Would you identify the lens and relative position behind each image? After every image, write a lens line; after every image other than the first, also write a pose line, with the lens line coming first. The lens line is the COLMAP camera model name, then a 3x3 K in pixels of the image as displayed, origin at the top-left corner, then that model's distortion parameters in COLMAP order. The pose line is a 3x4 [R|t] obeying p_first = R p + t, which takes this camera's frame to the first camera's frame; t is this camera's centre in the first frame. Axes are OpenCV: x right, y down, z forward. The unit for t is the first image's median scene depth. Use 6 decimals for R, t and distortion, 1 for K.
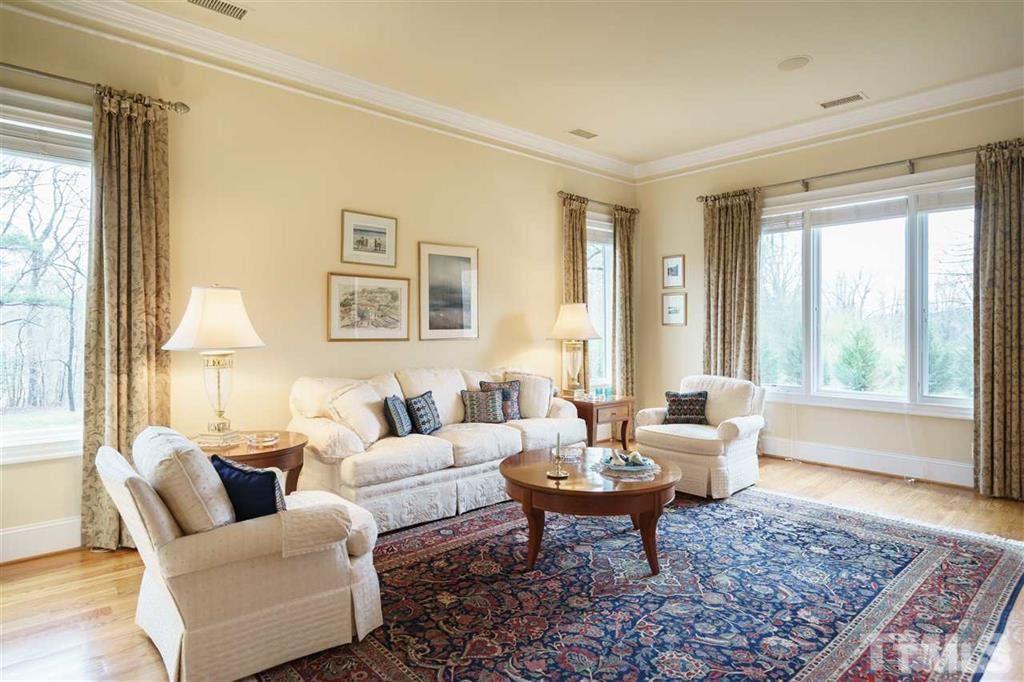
lens RADIAL K [[568.4, 0, 510.0], [0, 568.4, 329.0], [0, 0, 1]] dist [0.003768, 0.000168]
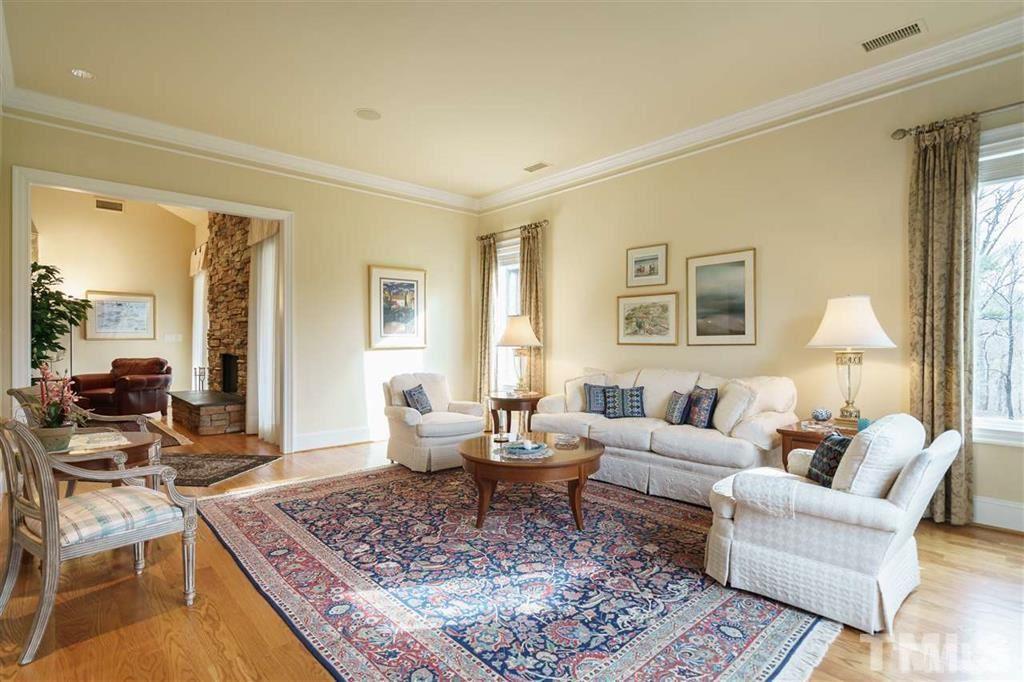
lens RADIAL K [[502.9, 0, 521.7], [0, 502.9, 342.4], [0, 0, 1]] dist [0.011468, -0.000297]
pose [[0.021557, 0.001904, -0.999766, 1.123481], [0.000924, 0.999998, 0.001924, 0.015394], [0.999767, -0.000966, 0.021555, 0.879815]]
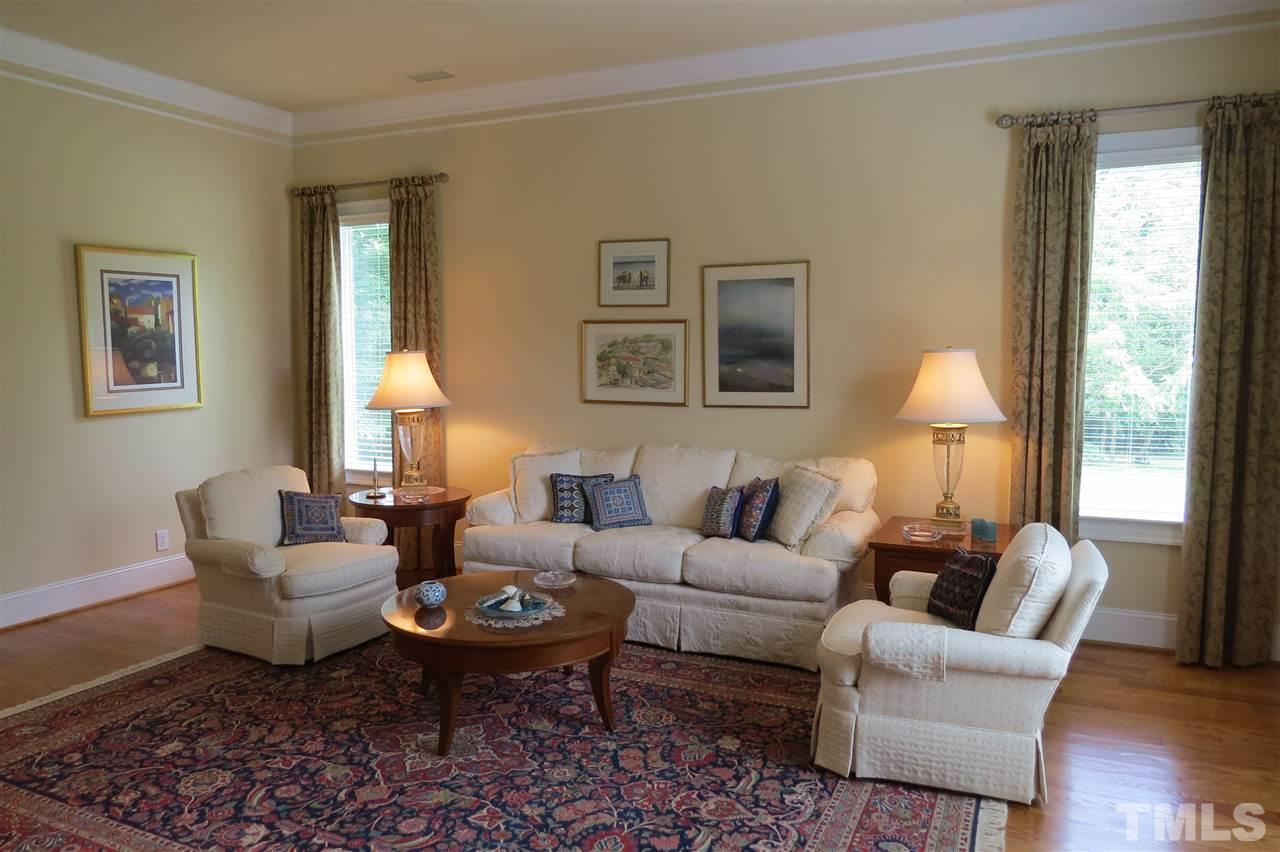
lens RADIAL K [[893.2, 0, 640.0], [0, 893.2, 426.0], [0, 0, 1]] dist [-0.010702, 0.000198]
pose [[0.404823, 0.077088, -0.911140, 1.115430], [0.002118, 0.996358, 0.085239, -0.068434], [0.914393, -0.036436, 0.403185, 0.646821]]
